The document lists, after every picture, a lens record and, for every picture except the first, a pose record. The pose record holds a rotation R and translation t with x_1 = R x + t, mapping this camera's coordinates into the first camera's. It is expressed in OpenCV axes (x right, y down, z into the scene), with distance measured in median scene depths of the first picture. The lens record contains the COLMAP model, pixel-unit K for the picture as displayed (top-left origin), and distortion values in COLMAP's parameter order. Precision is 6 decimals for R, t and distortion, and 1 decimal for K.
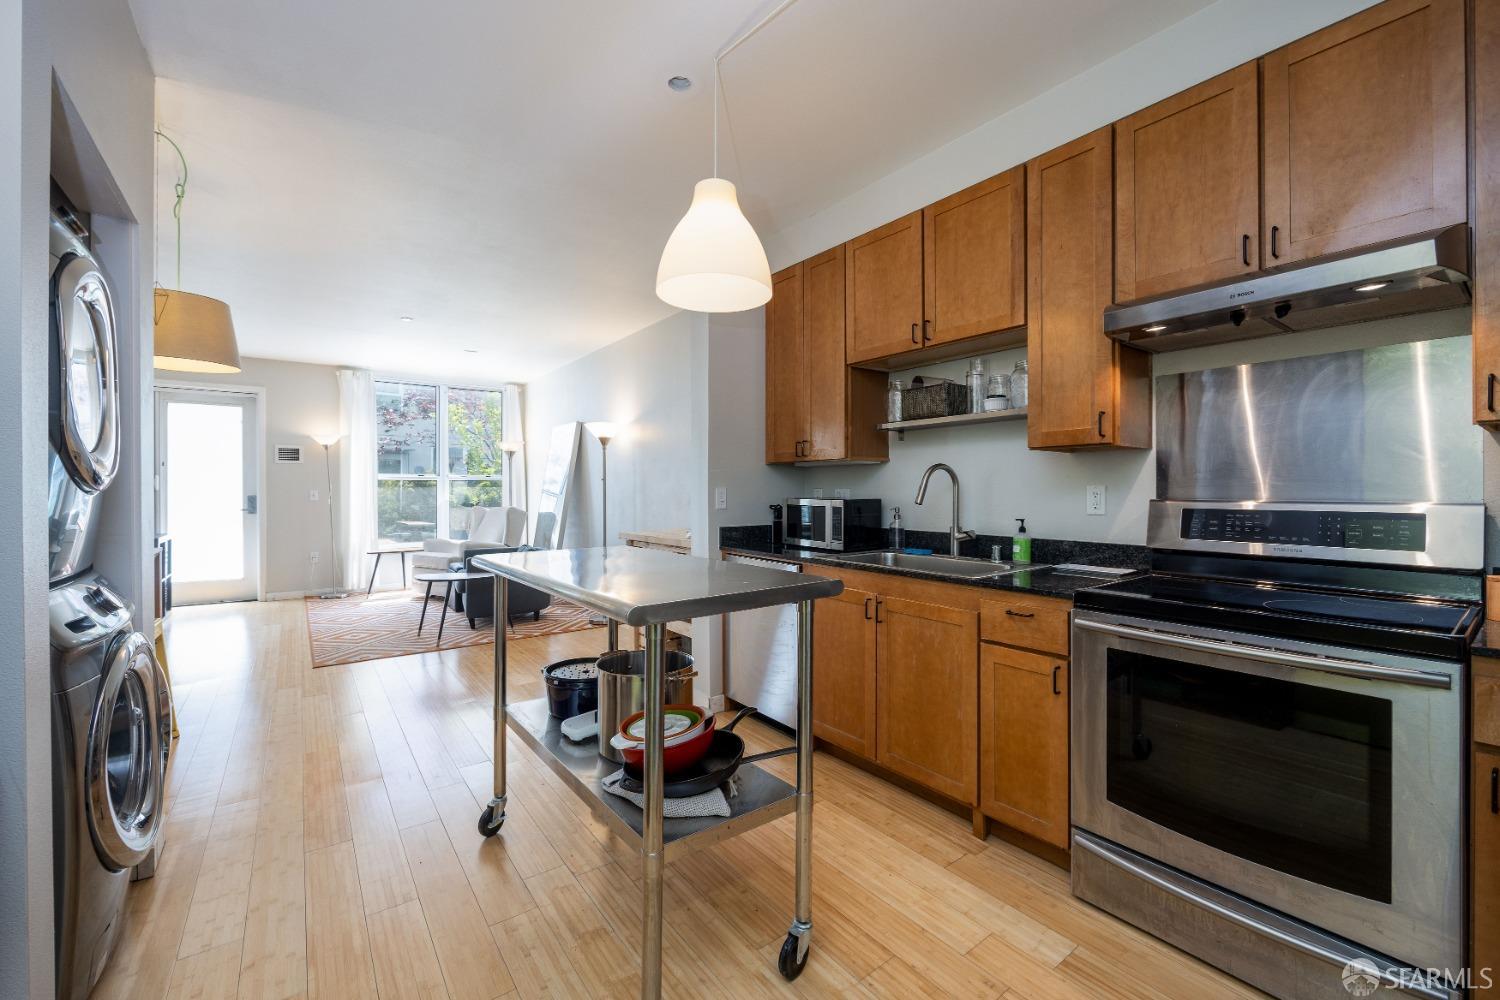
lens RADIAL K [[609.3, 0, 751.5], [0, 609.3, 491.0], [0, 0, 1]] dist [-0.007048, -0.000029]
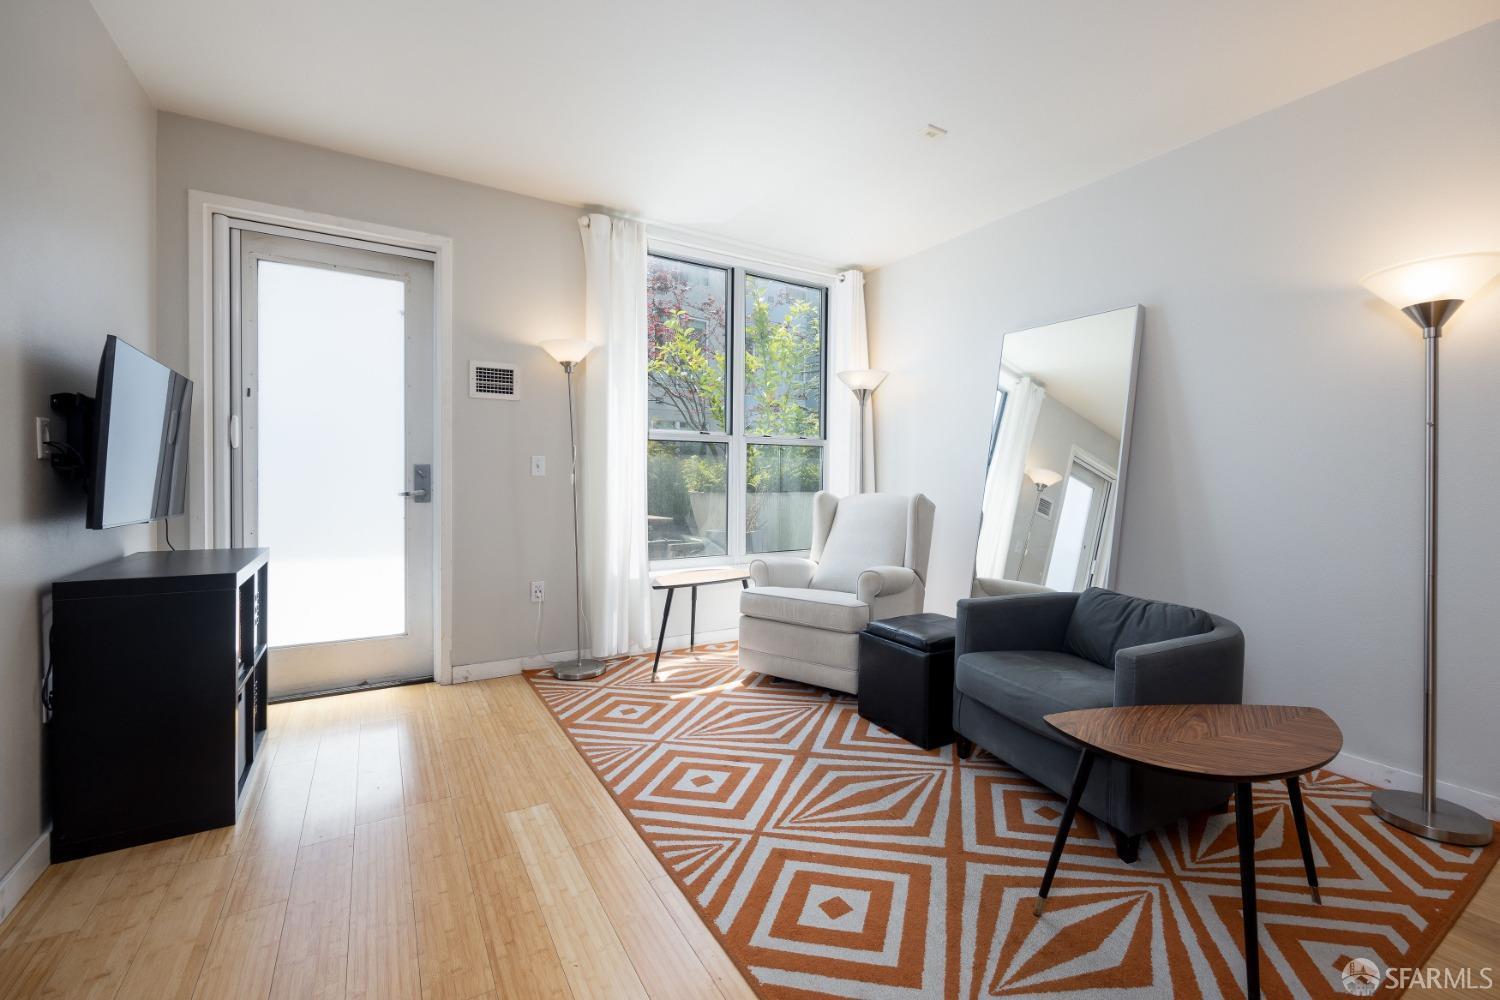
lens RADIAL K [[630.9, 0, 797.7], [0, 630.9, 483.0], [0, 0, 1]] dist [-0.000364, -0.012673]
pose [[0.998331, 0.011519, -0.056588, -0.570536], [-0.010722, 0.999839, 0.014360, 0.013294], [0.056744, -0.013729, 0.998294, 0.592254]]
